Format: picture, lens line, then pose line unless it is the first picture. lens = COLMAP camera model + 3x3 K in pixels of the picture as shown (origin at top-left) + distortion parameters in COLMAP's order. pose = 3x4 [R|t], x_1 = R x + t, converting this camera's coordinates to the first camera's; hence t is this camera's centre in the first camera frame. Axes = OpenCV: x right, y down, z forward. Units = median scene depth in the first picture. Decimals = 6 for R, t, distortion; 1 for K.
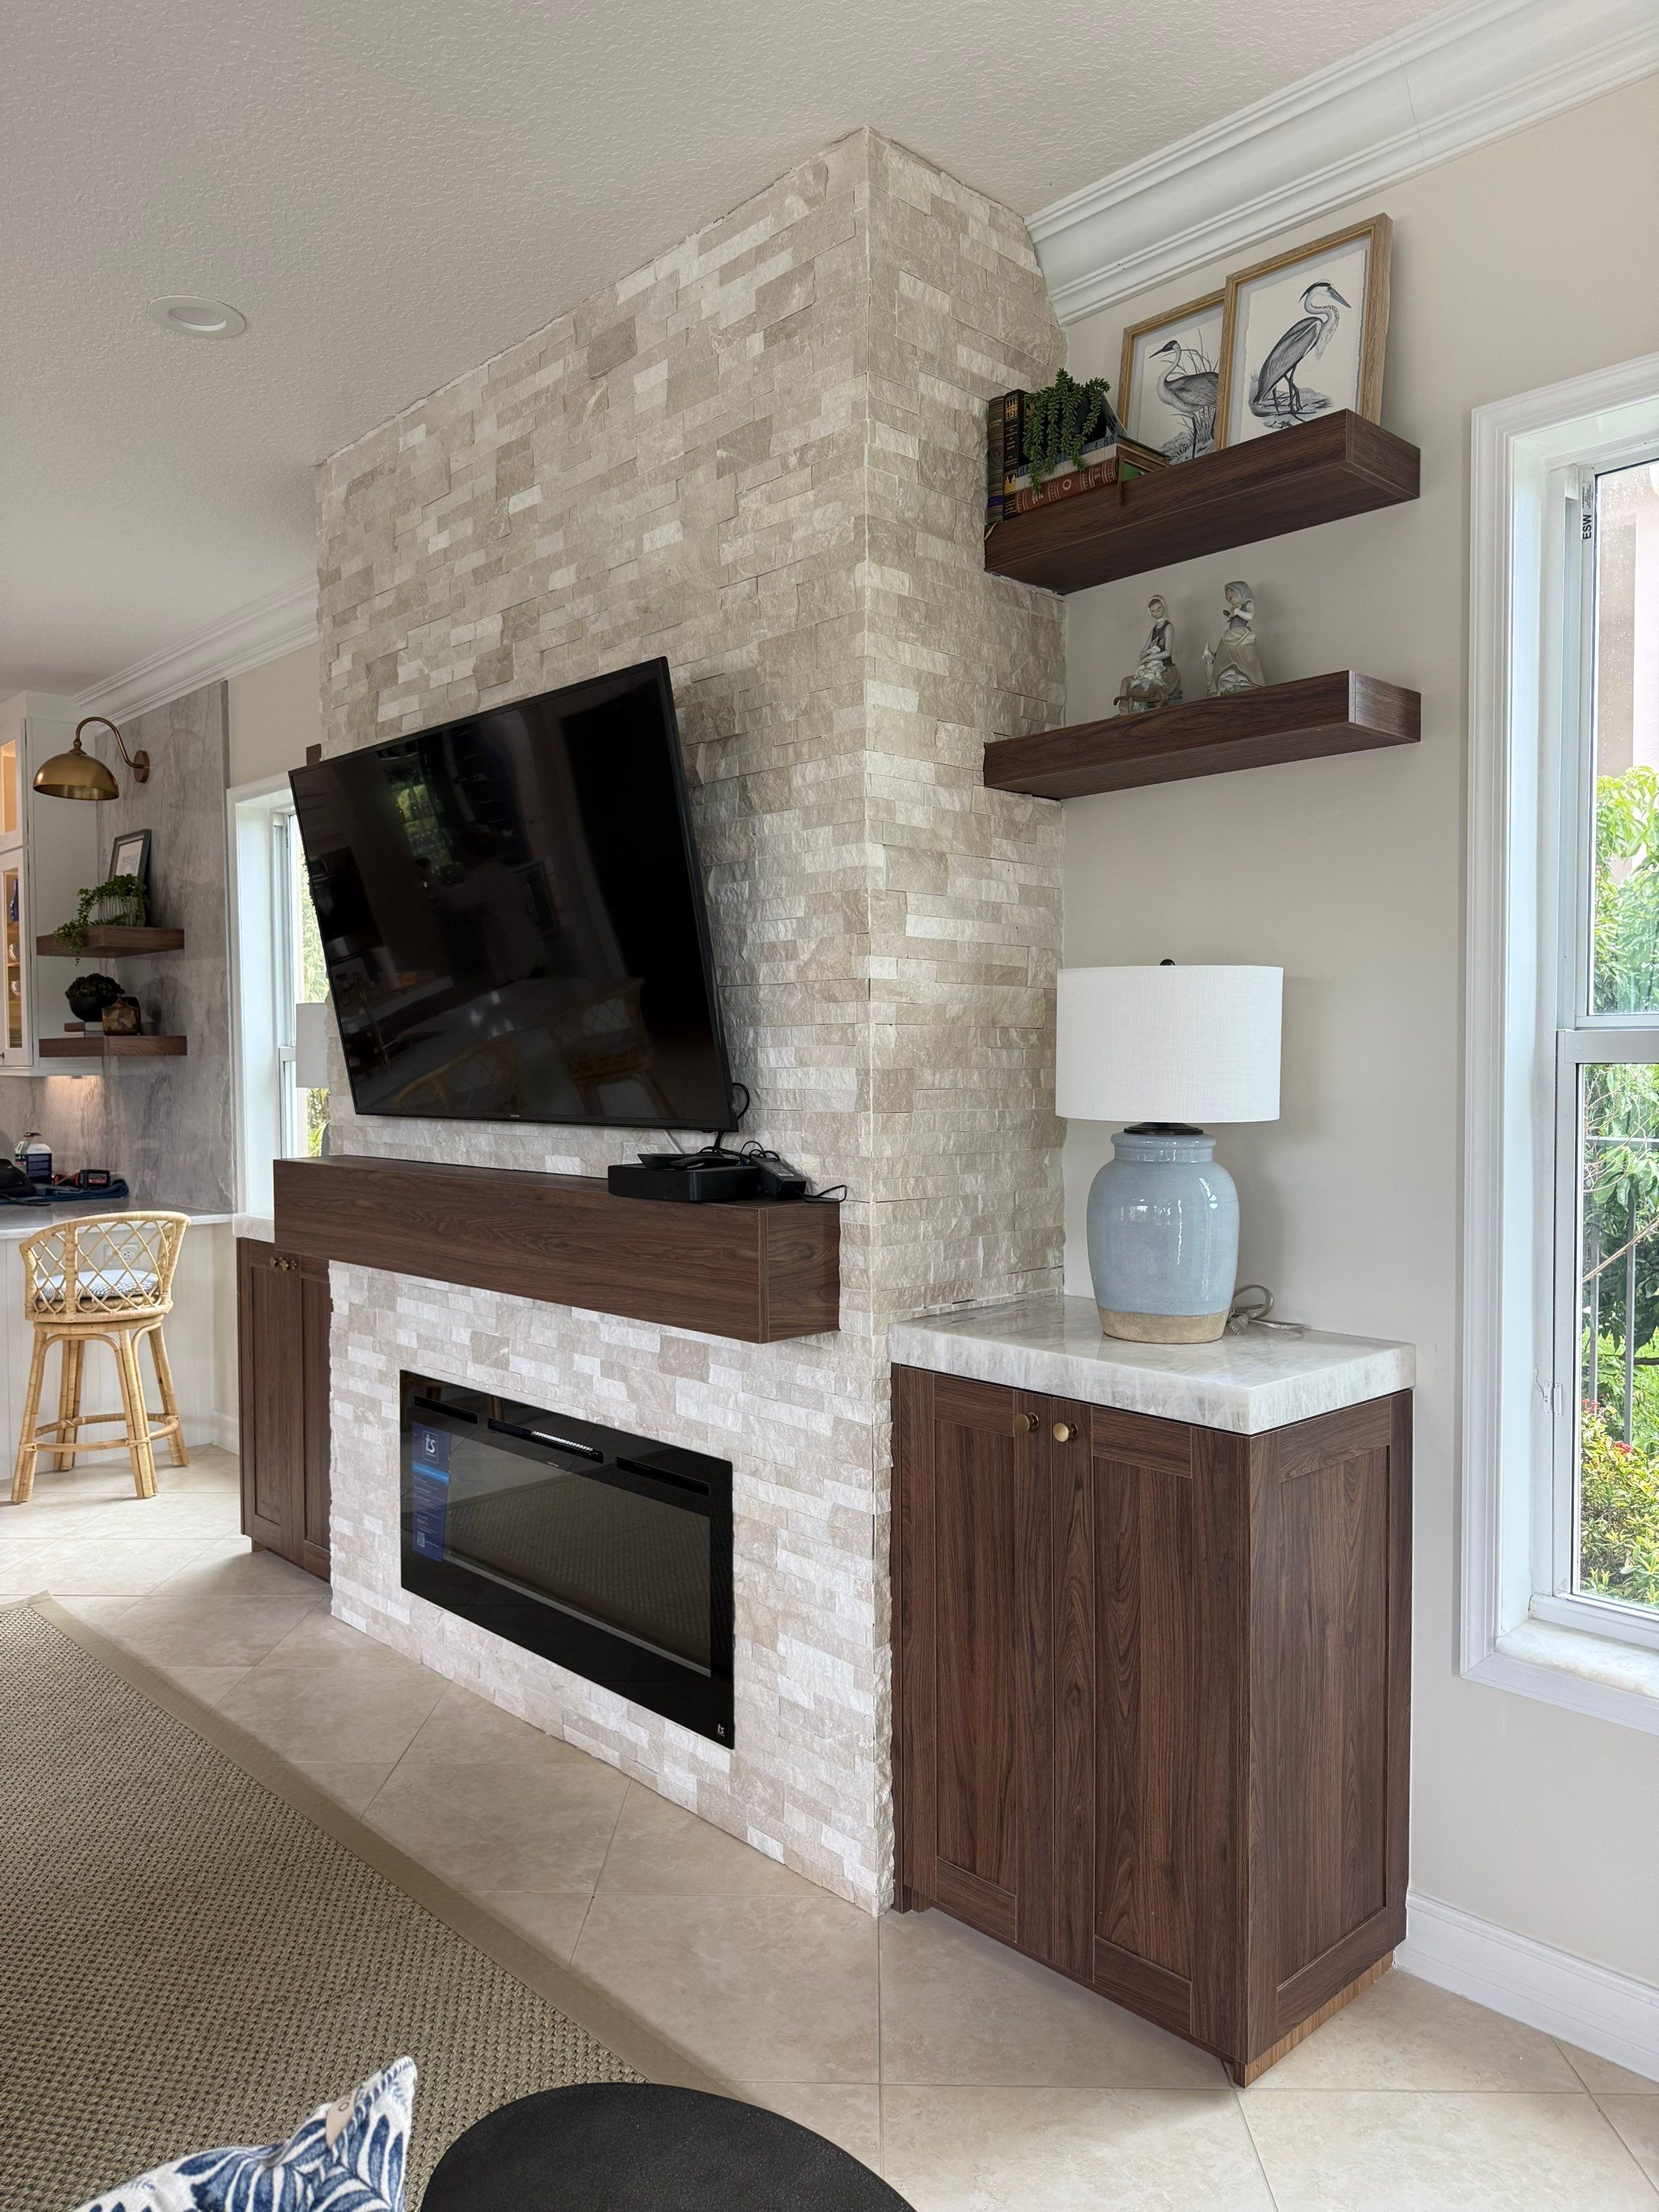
lens RADIAL K [[1560.5, 0, 812.3], [0, 1560.5, 1109.6], [0, 0, 1]] dist [0.066081, -0.088035]
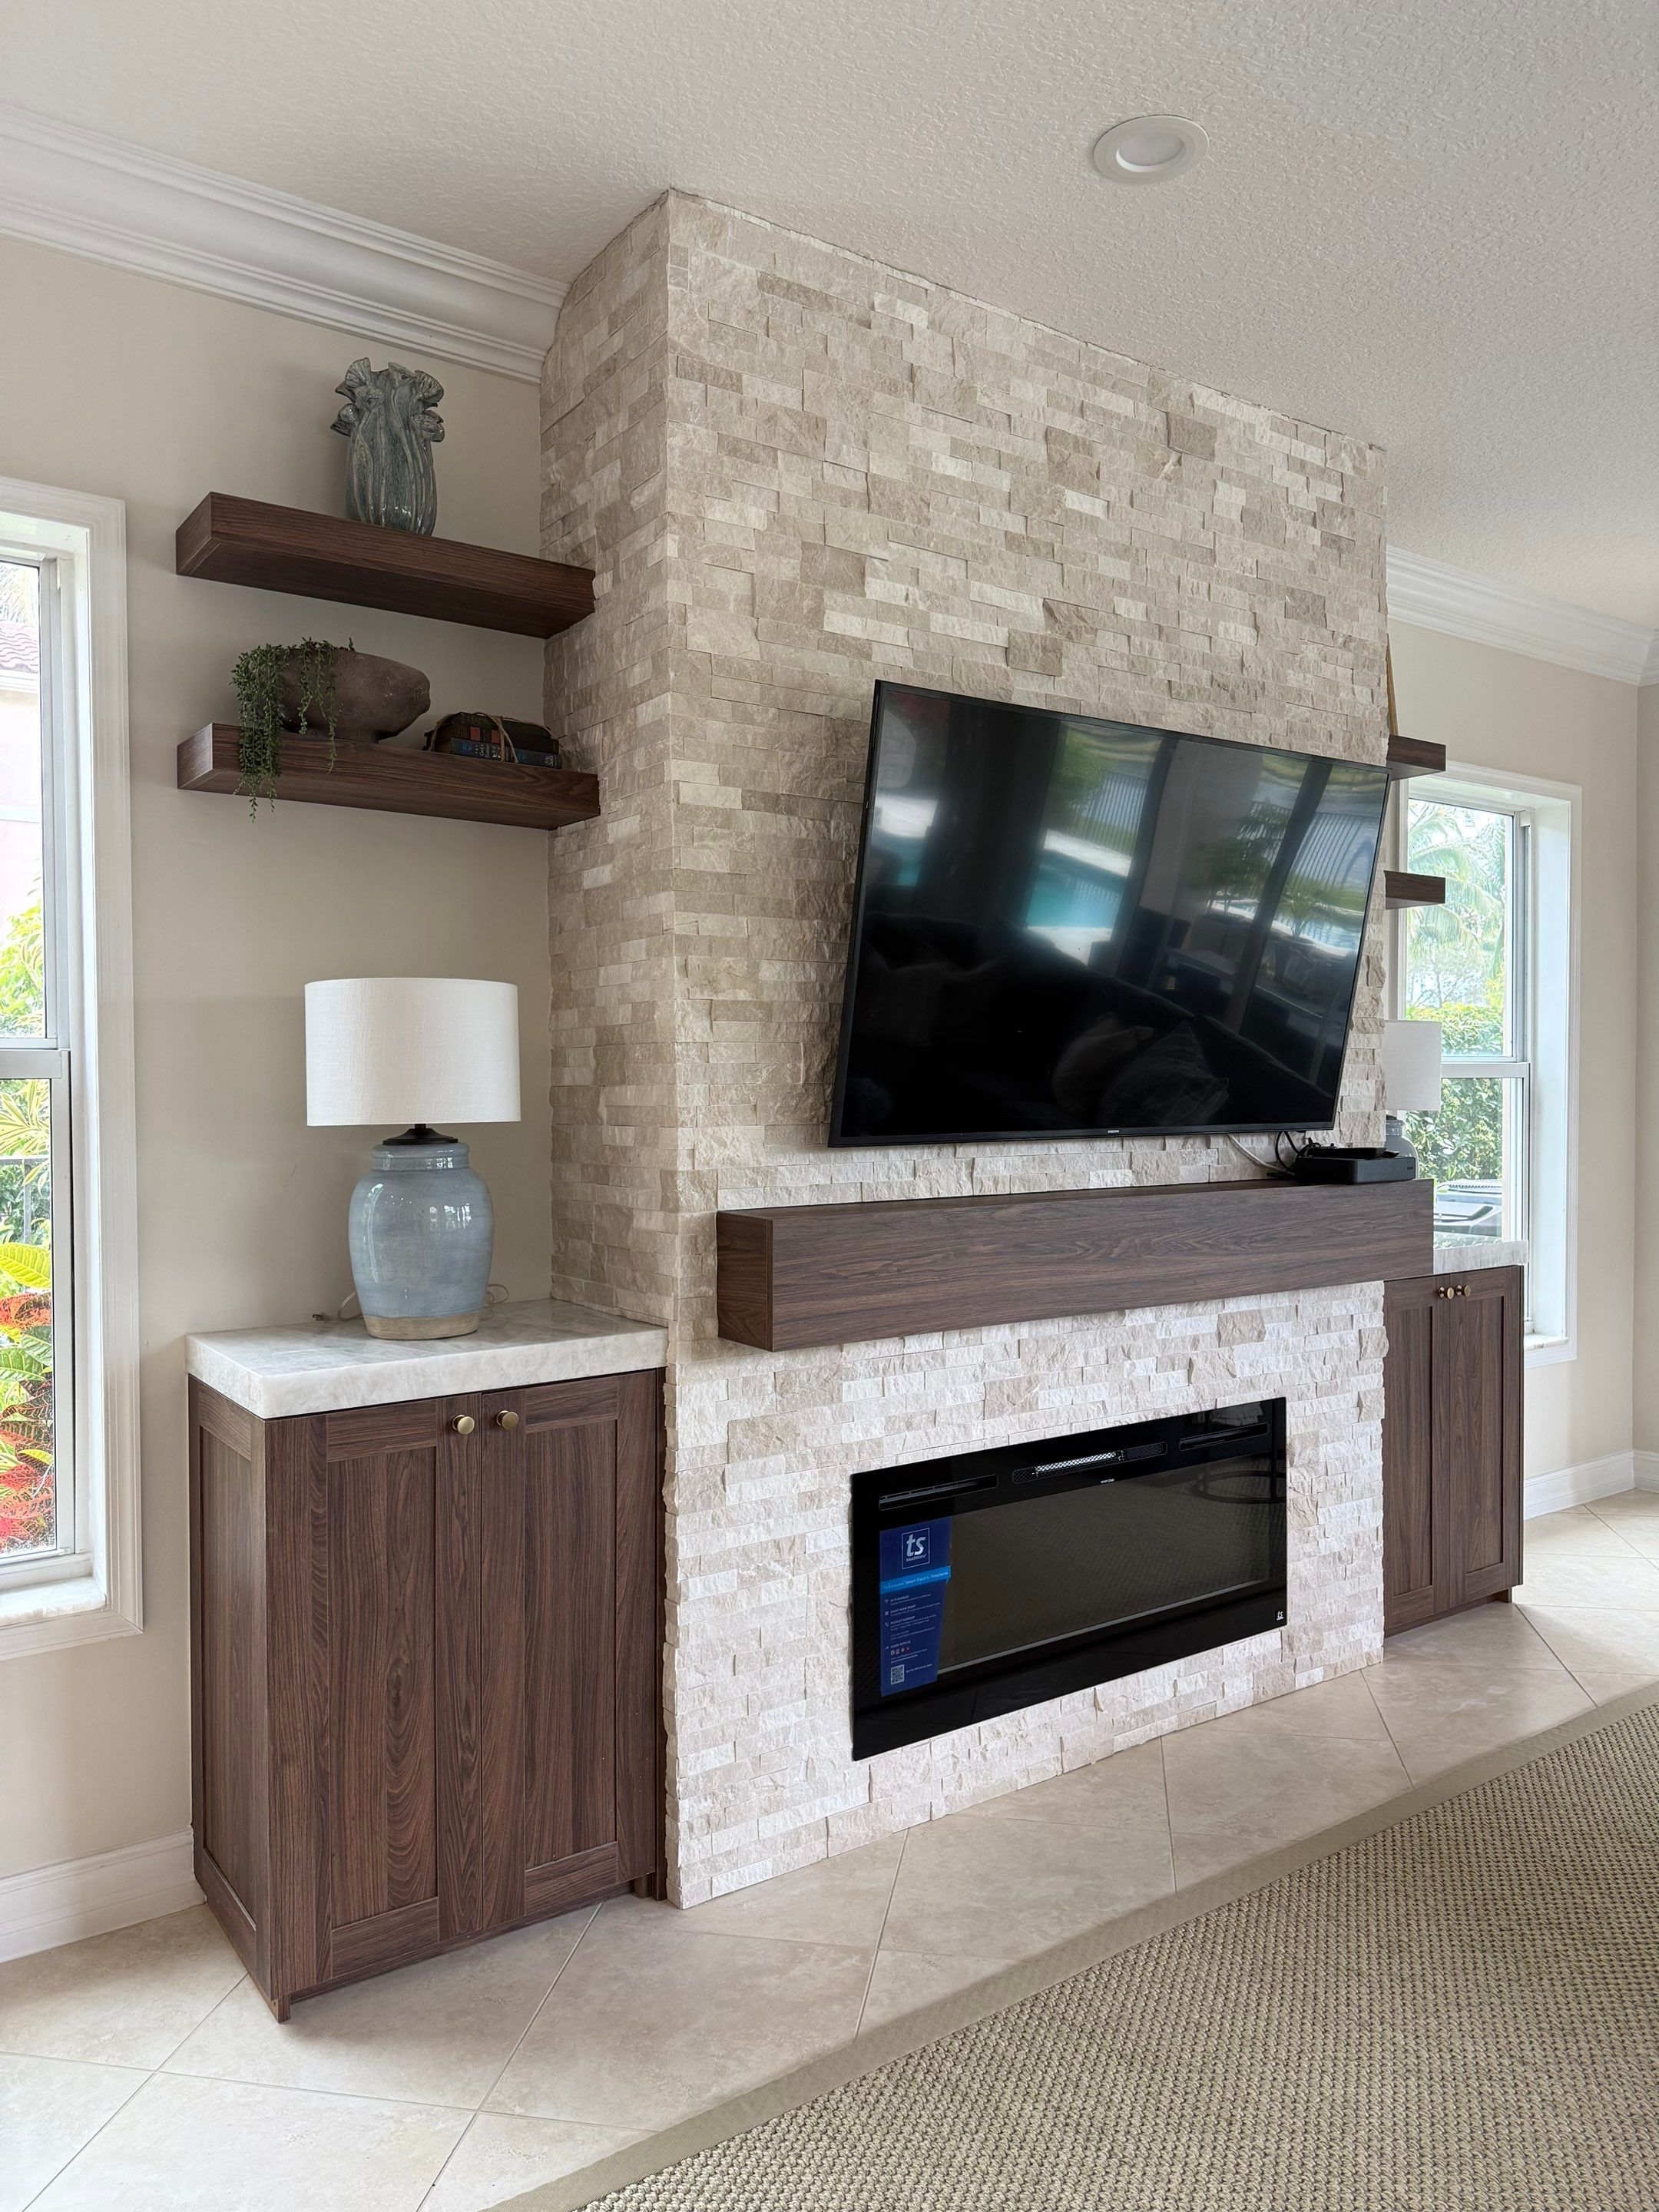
lens RADIAL K [[1544.8, 0, 812.4], [0, 1544.8, 1105.3], [0, 0, 1]] dist [0.063151, -0.064682]
pose [[0.142702, -0.011830, 0.989695, -1.415315], [0.036472, 0.999312, 0.006686, -0.030680], [-0.989093, 0.035142, 0.143036, 1.256964]]
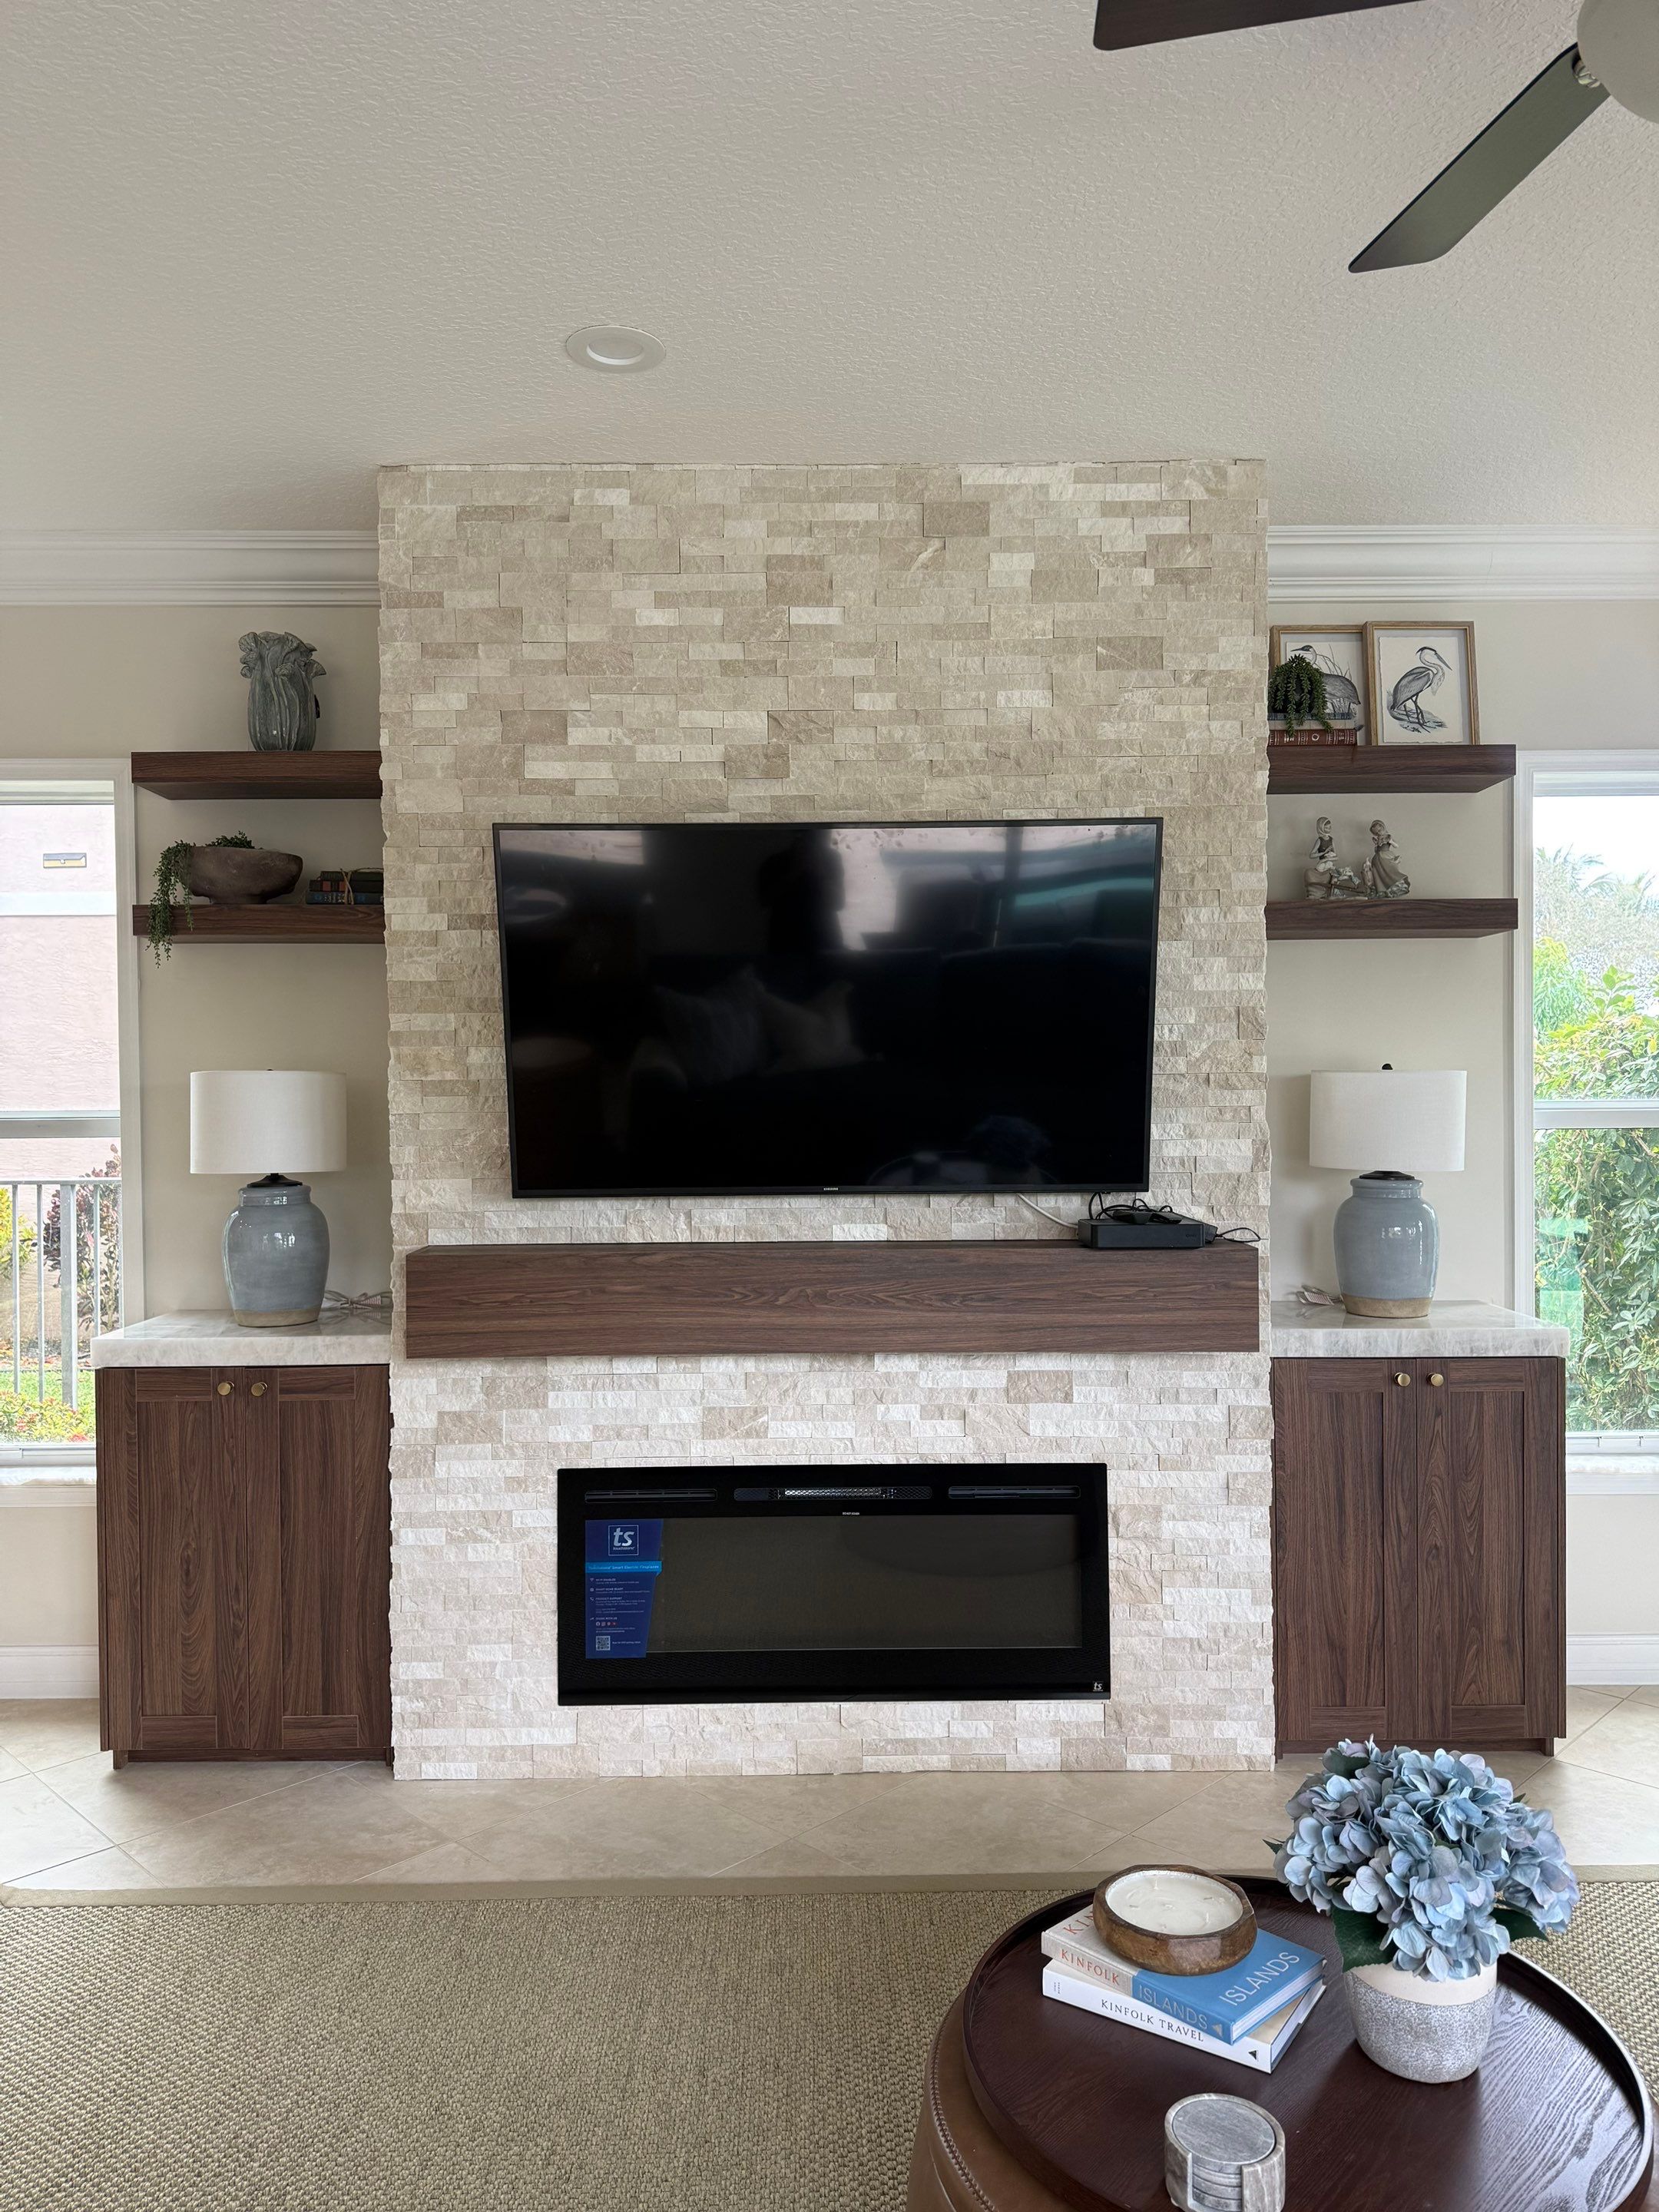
lens RADIAL K [[1560.6, 0, 822.2], [0, 1560.6, 1115.9], [0, 0, 1]] dist [0.070996, -0.061159]
pose [[0.679914, -0.009685, 0.733228, -1.166523], [0.029543, 0.999463, -0.014192, -0.037205], [-0.732697, 0.031311, 0.679835, 0.337218]]
